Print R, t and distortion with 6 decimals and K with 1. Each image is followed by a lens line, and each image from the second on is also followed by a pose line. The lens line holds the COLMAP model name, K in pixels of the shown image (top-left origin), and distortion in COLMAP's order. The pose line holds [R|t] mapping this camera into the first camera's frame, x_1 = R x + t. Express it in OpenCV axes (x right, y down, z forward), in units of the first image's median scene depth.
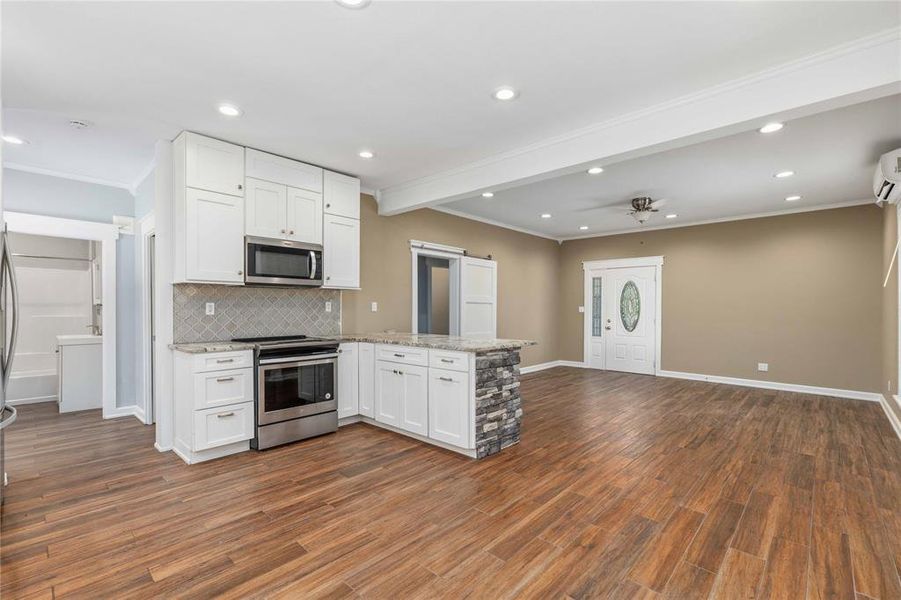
lens RADIAL K [[403.1, 0, 448.1], [0, 403.1, 310.0], [0, 0, 1]] dist [0.000720, 0.000223]
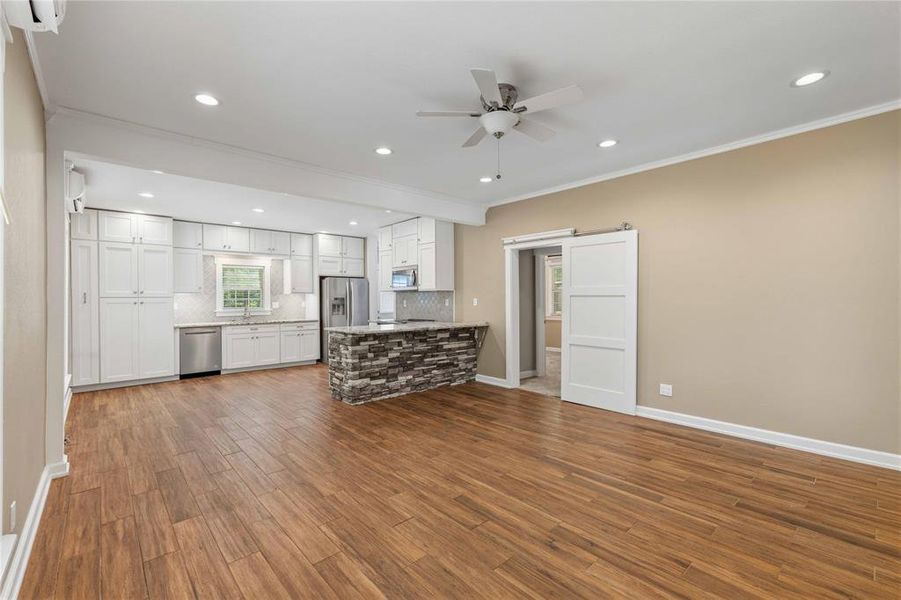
lens RADIAL K [[396.9, 0, 448.4], [0, 396.9, 301.3], [0, 0, 1]] dist [-0.002185, 0.000005]
pose [[-0.093666, -0.003395, -0.995598, 0.823235], [-0.000901, 0.999994, -0.003325, -0.005506], [0.995603, 0.000585, -0.093668, 0.820062]]
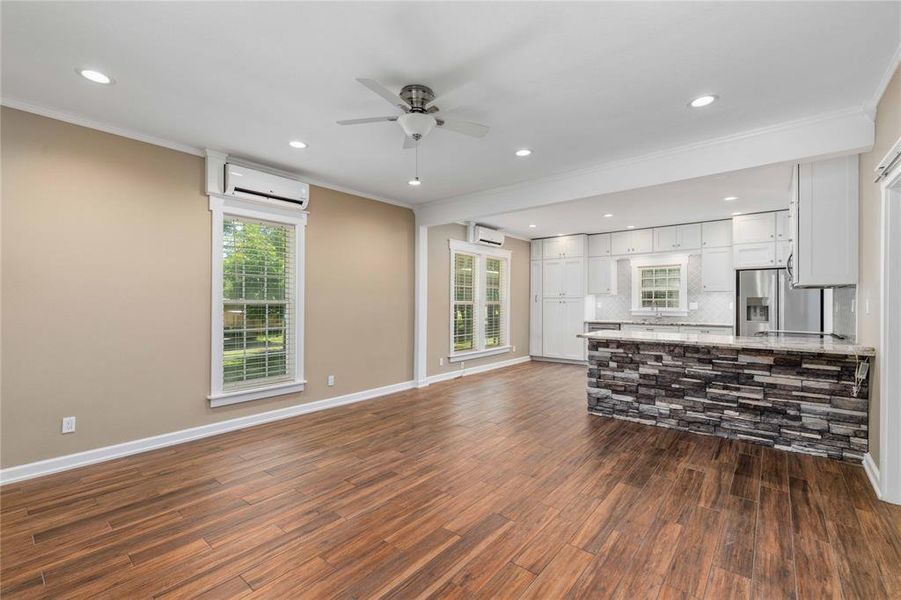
lens RADIAL K [[393.2, 0, 440.1], [0, 393.2, 299.5], [0, 0, 1]] dist [0.001099, 0.000211]
pose [[-0.999390, -0.006562, -0.034310, 0.389100], [-0.006629, 0.999976, 0.001847, -0.012381], [0.034298, 0.002074, -0.999410, 1.249830]]
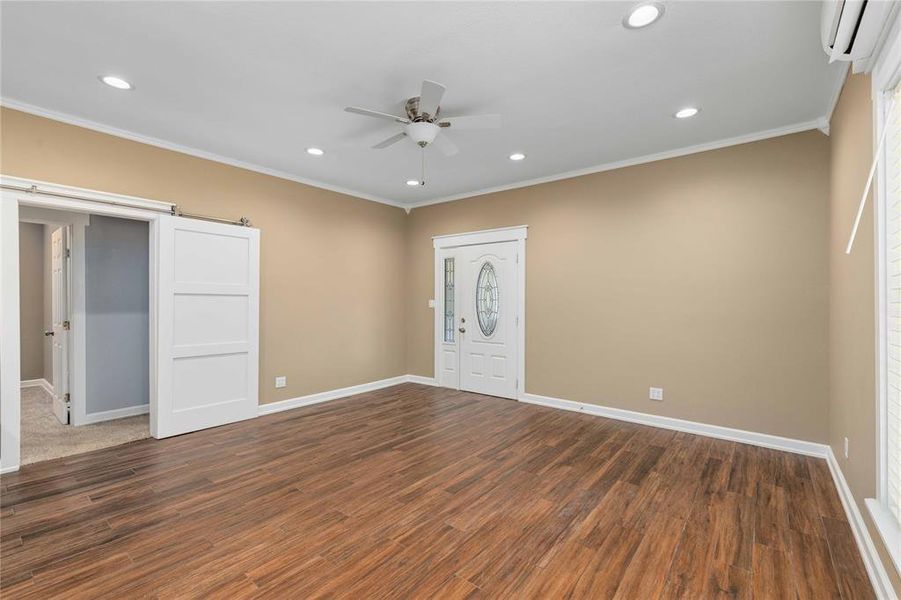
lens RADIAL K [[396.9, 0, 448.4], [0, 396.9, 301.3], [0, 0, 1]] dist [-0.002185, 0.000005]
pose [[0.996989, -0.003766, 0.077451, 0.393059], [0.004062, 0.999985, -0.003662, -0.004136], [-0.077436, 0.003966, 0.996989, 0.386183]]
